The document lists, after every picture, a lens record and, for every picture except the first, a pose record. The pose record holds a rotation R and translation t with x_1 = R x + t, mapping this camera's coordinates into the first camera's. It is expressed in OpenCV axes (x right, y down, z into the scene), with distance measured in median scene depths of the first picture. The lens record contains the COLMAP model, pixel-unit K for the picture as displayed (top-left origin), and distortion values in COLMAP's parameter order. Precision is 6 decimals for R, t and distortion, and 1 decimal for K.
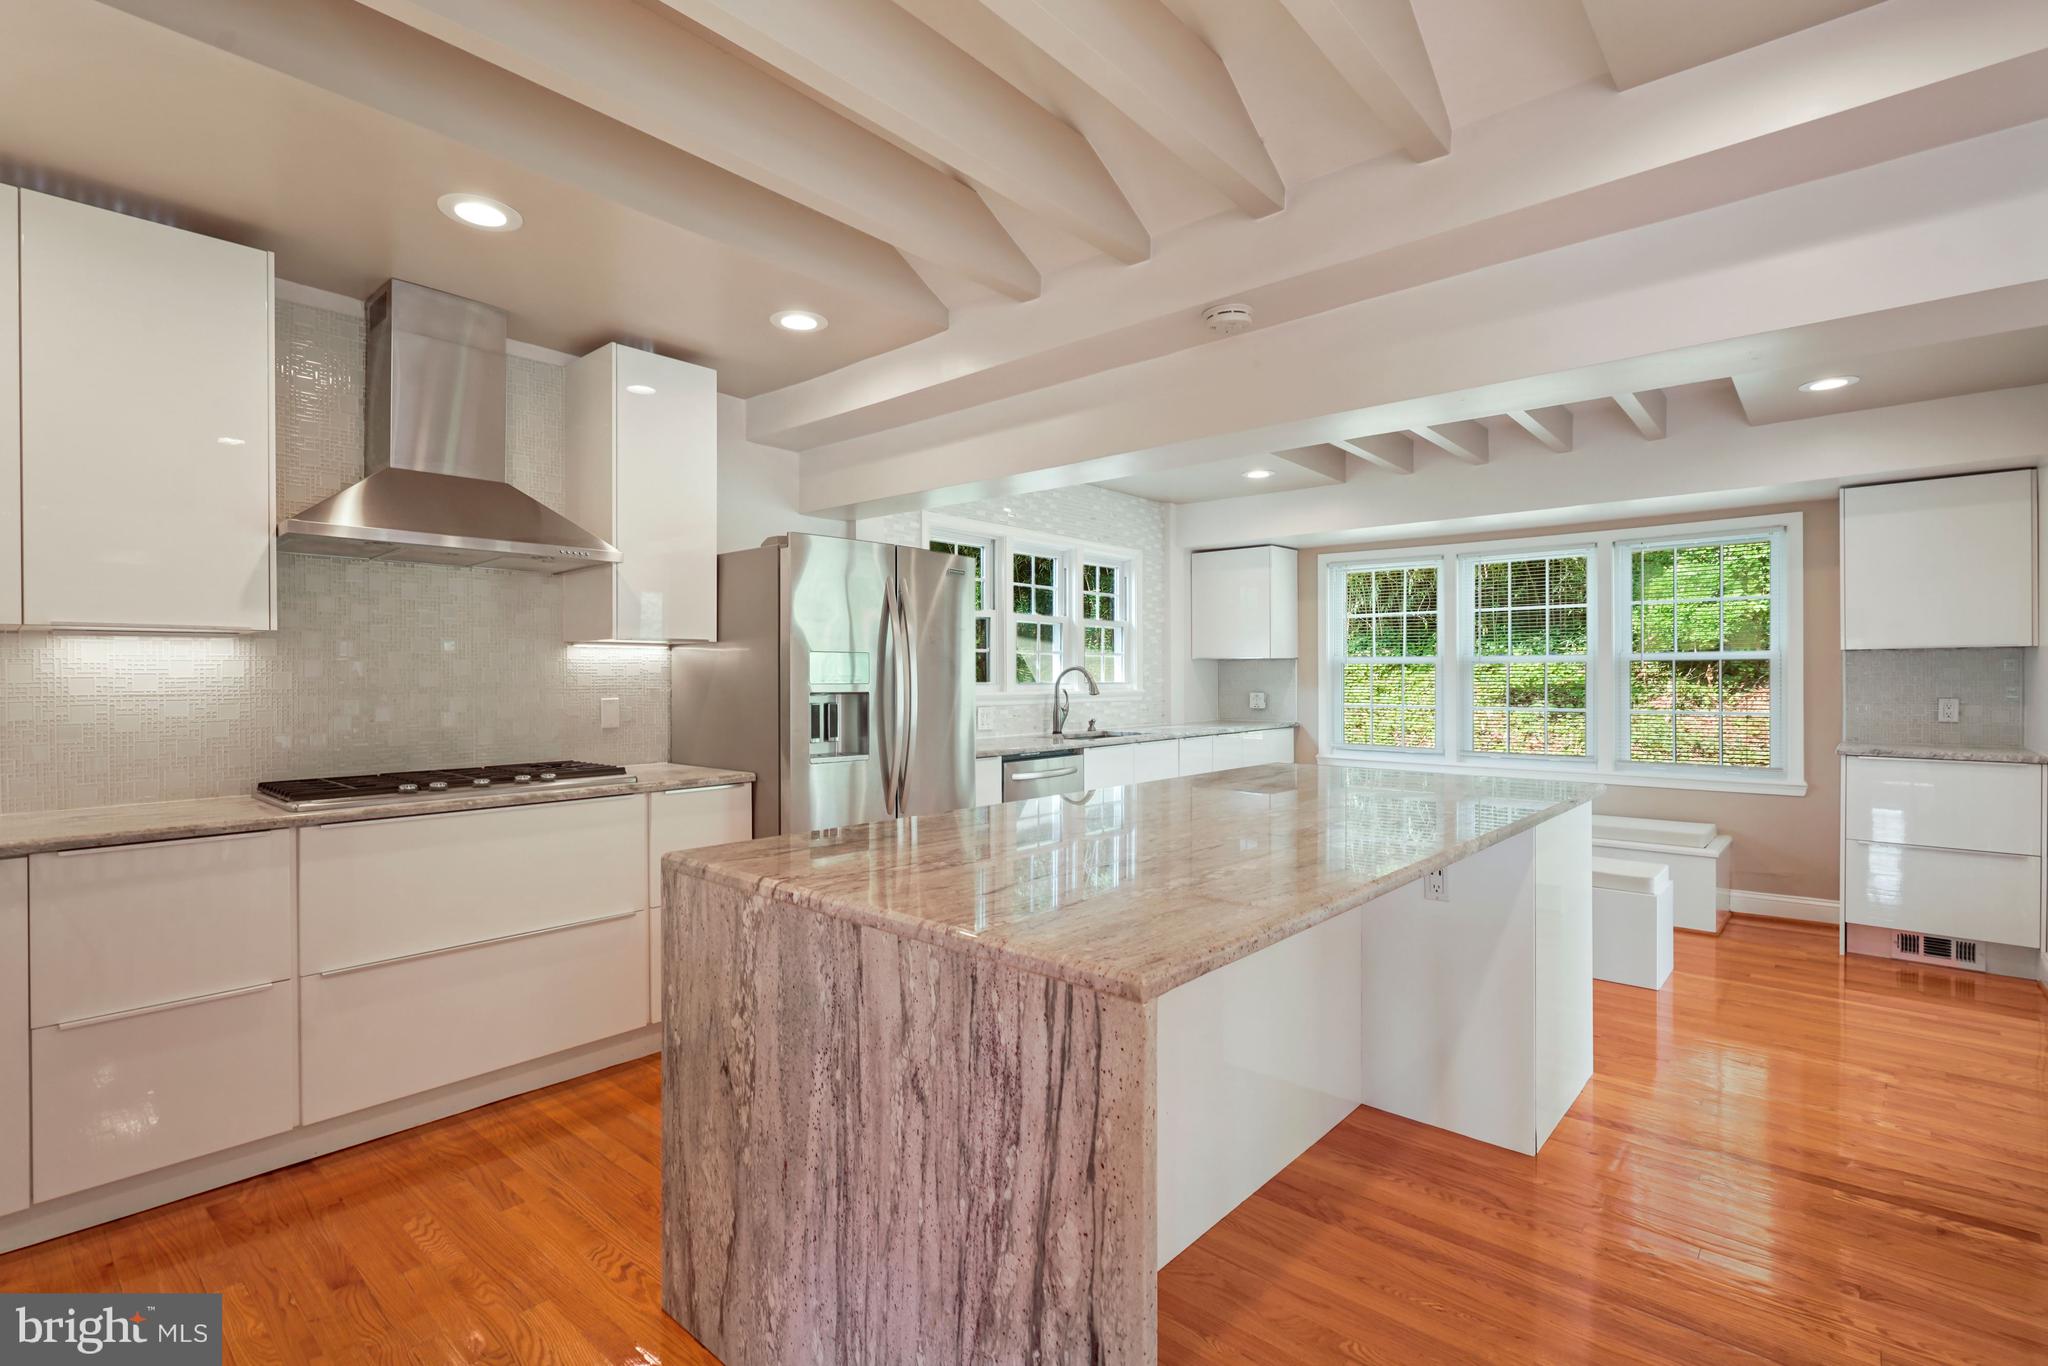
lens RADIAL K [[951.0, 0, 1022.7], [0, 951.0, 684.9], [0, 0, 1]] dist [0.000398, -0.000451]
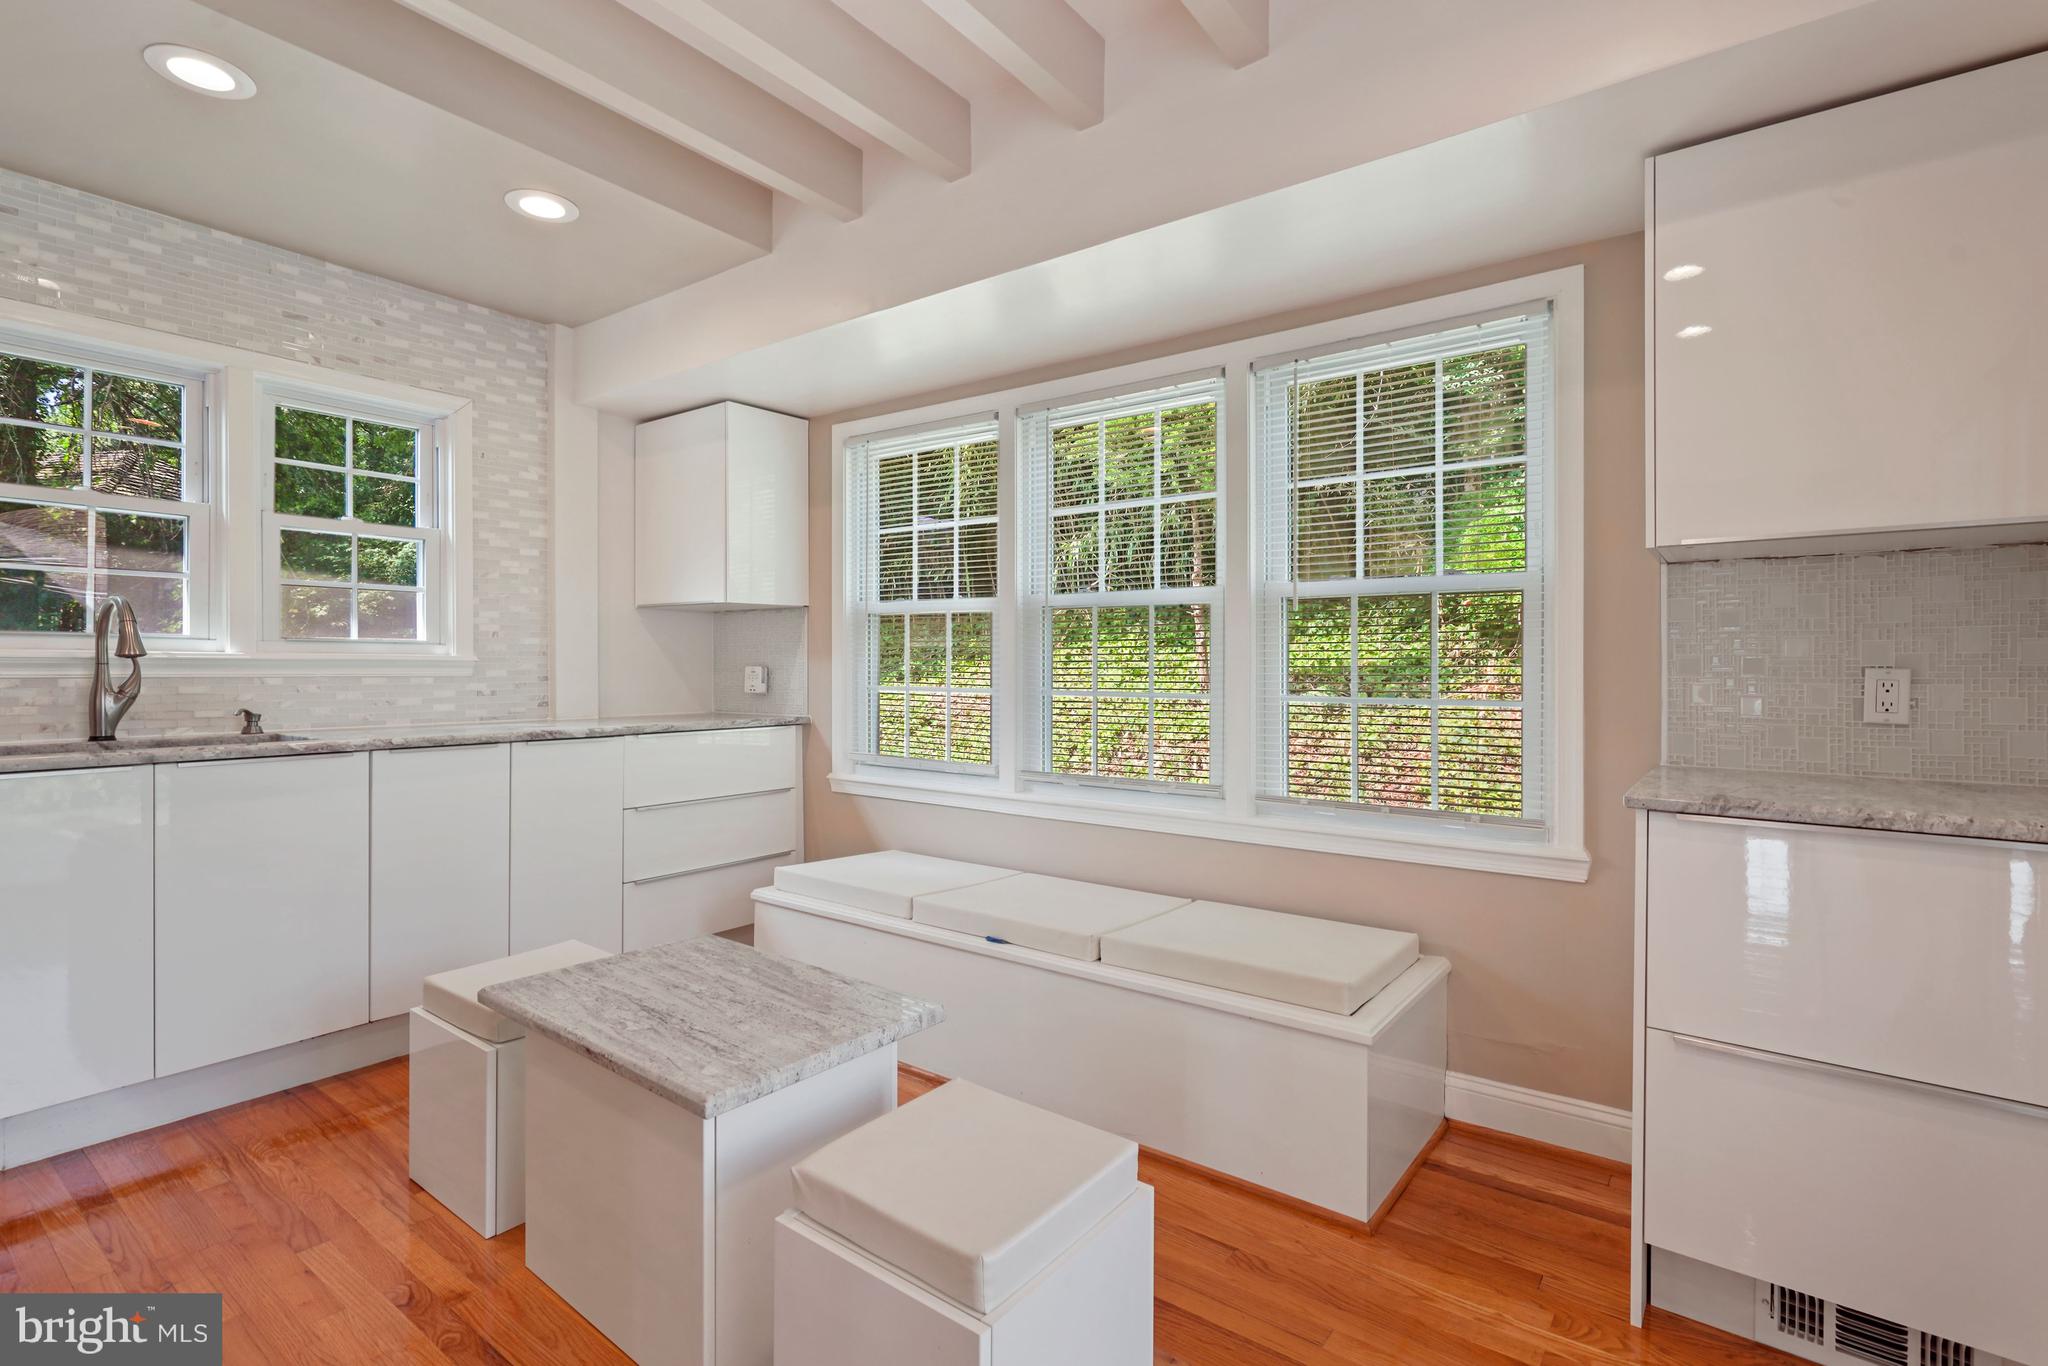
lens RADIAL K [[951.0, 0, 1025.8], [0, 951.0, 675.9], [0, 0, 1]] dist [0.000398, -0.000451]
pose [[0.996820, 0.006059, 0.079460, 0.421201], [-0.006133, 0.999981, 0.000691, 0.014826], [-0.079454, -0.001176, 0.996838, 0.459575]]
